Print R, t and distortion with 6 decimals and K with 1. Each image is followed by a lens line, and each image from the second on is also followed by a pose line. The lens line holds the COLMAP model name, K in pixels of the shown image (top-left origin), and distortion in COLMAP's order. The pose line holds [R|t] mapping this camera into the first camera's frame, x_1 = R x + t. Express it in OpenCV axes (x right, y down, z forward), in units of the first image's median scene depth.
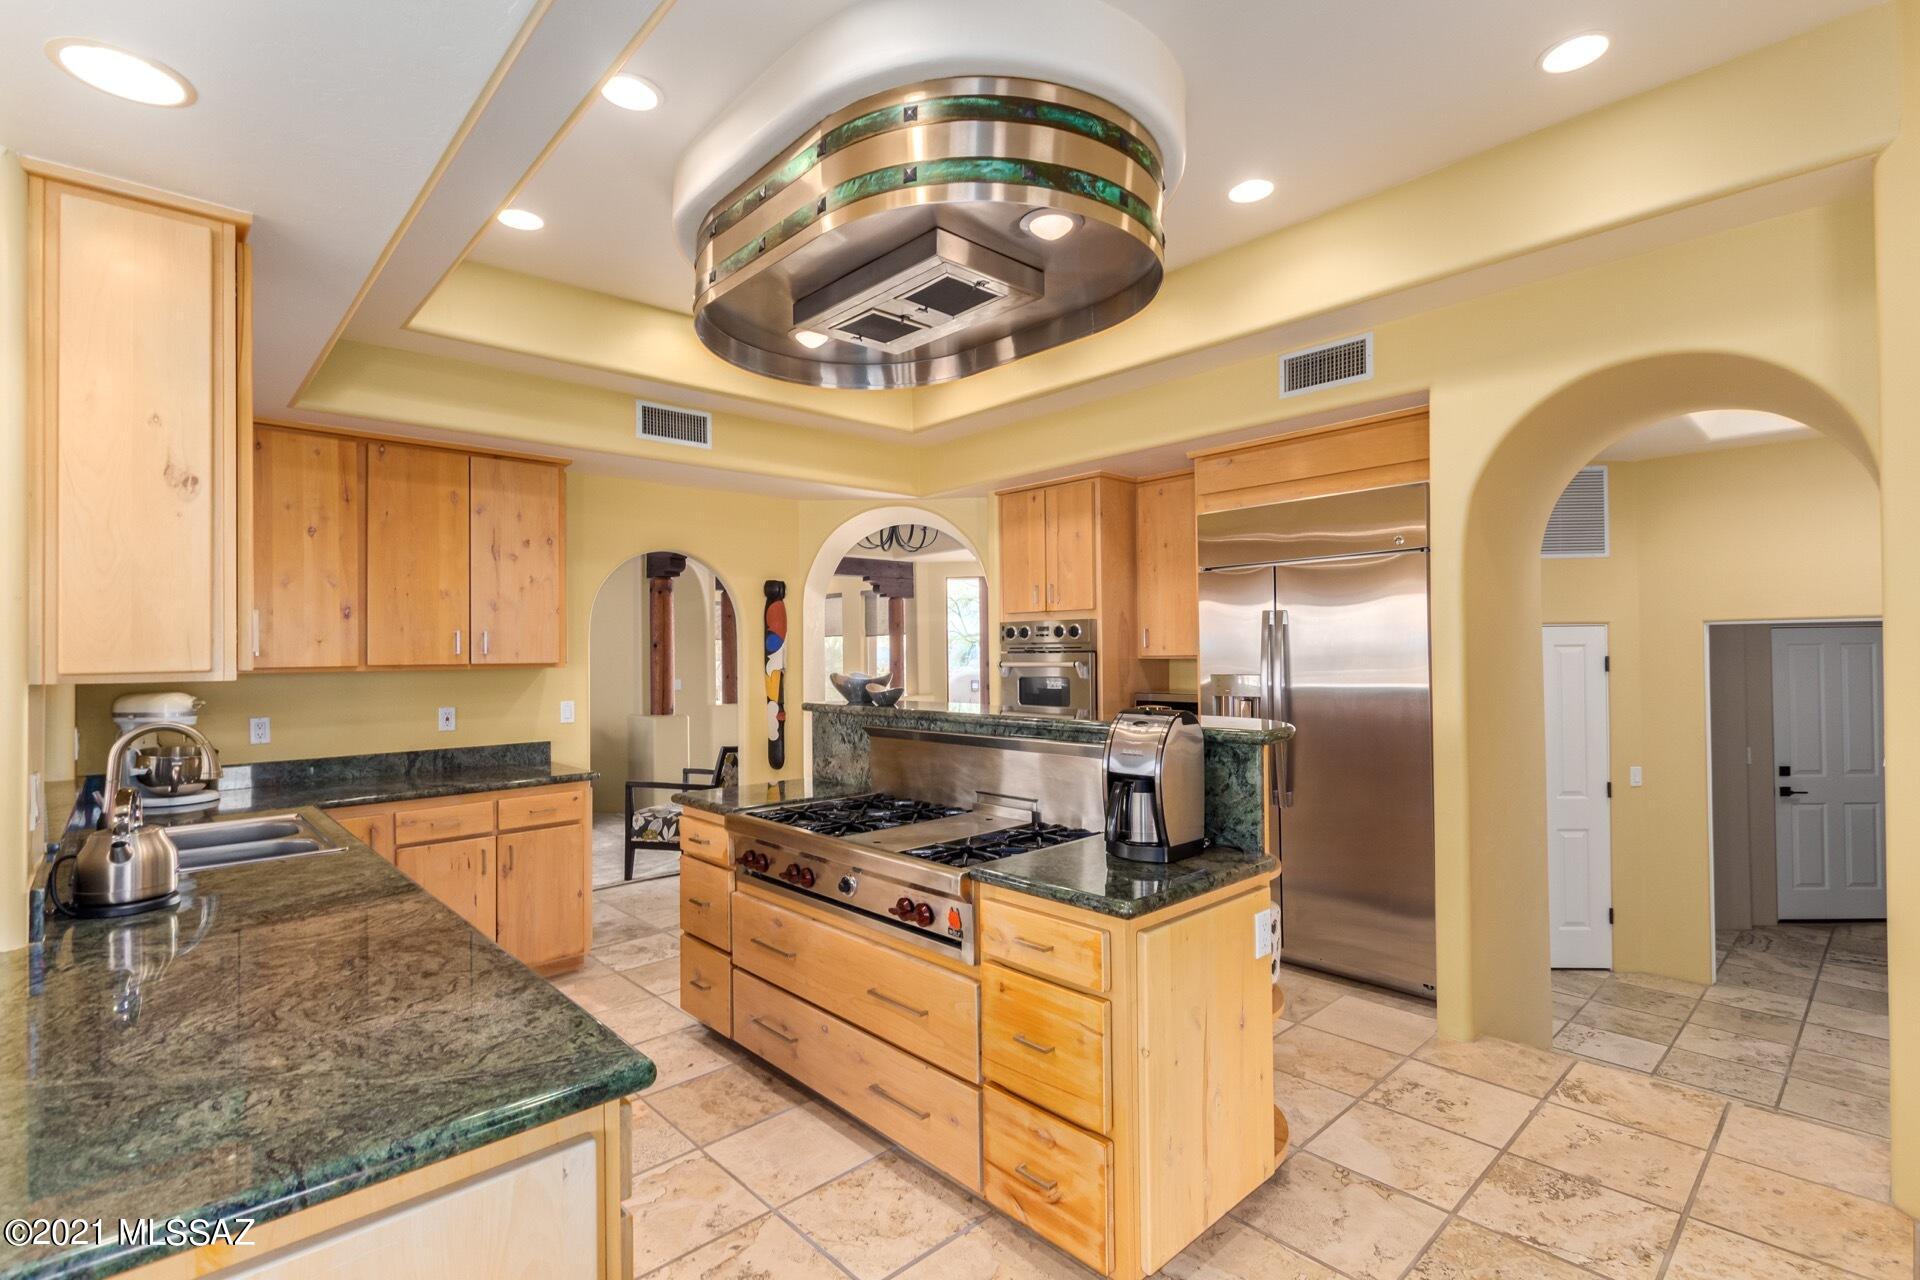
lens RADIAL K [[890.0, 0, 966.4], [0, 890.0, 644.7], [0, 0, 1]] dist [0.004835, 0.000166]
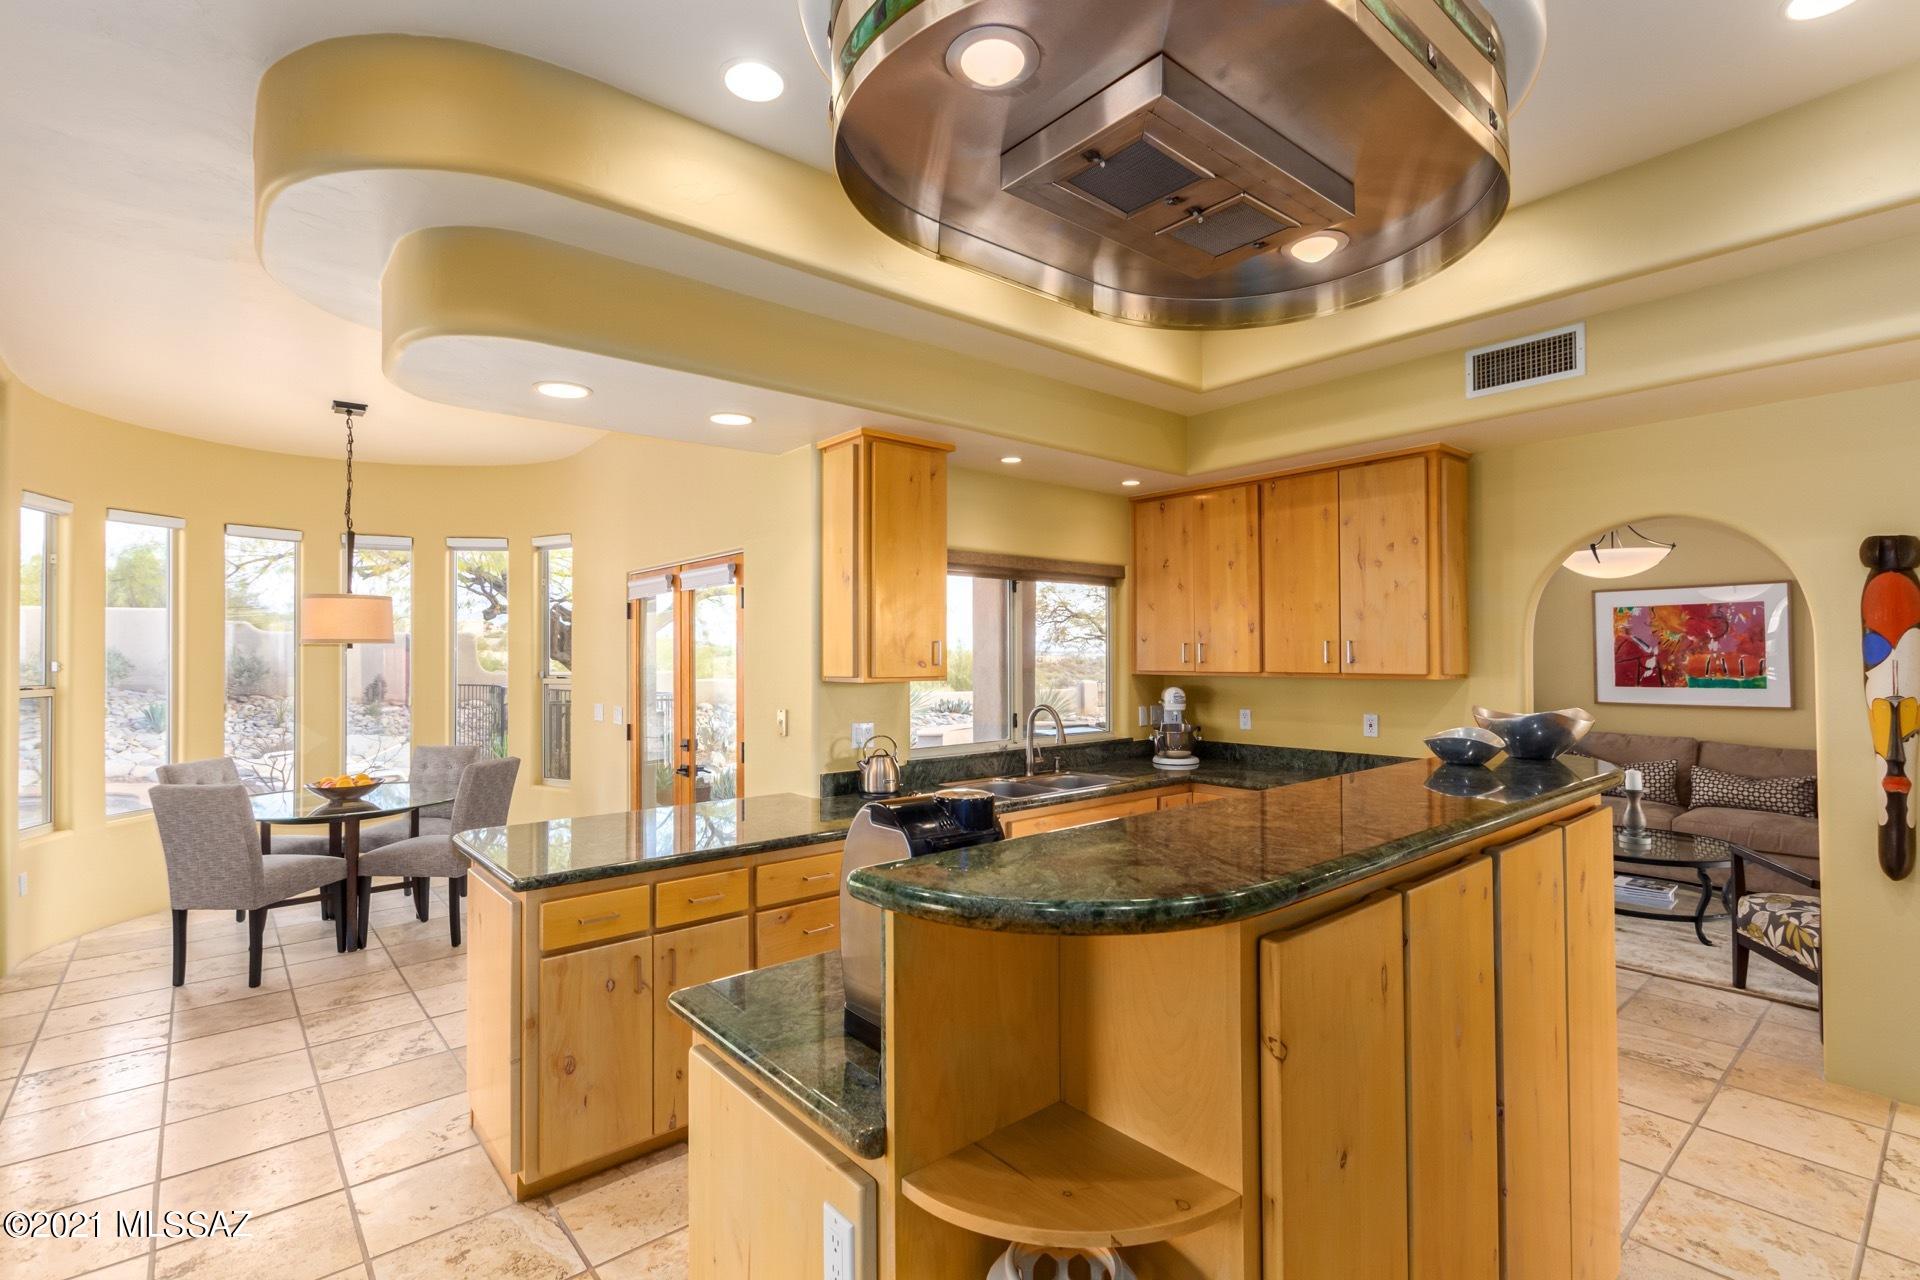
lens RADIAL K [[890.0, 0, 971.1], [0, 890.0, 637.7], [0, 0, 1]] dist [0.004835, 0.000166]
pose [[-0.045250, -0.005784, -0.998959, 0.475192], [0.016253, 0.999847, -0.006525, -0.018797], [0.998843, -0.016531, -0.045149, 0.606762]]
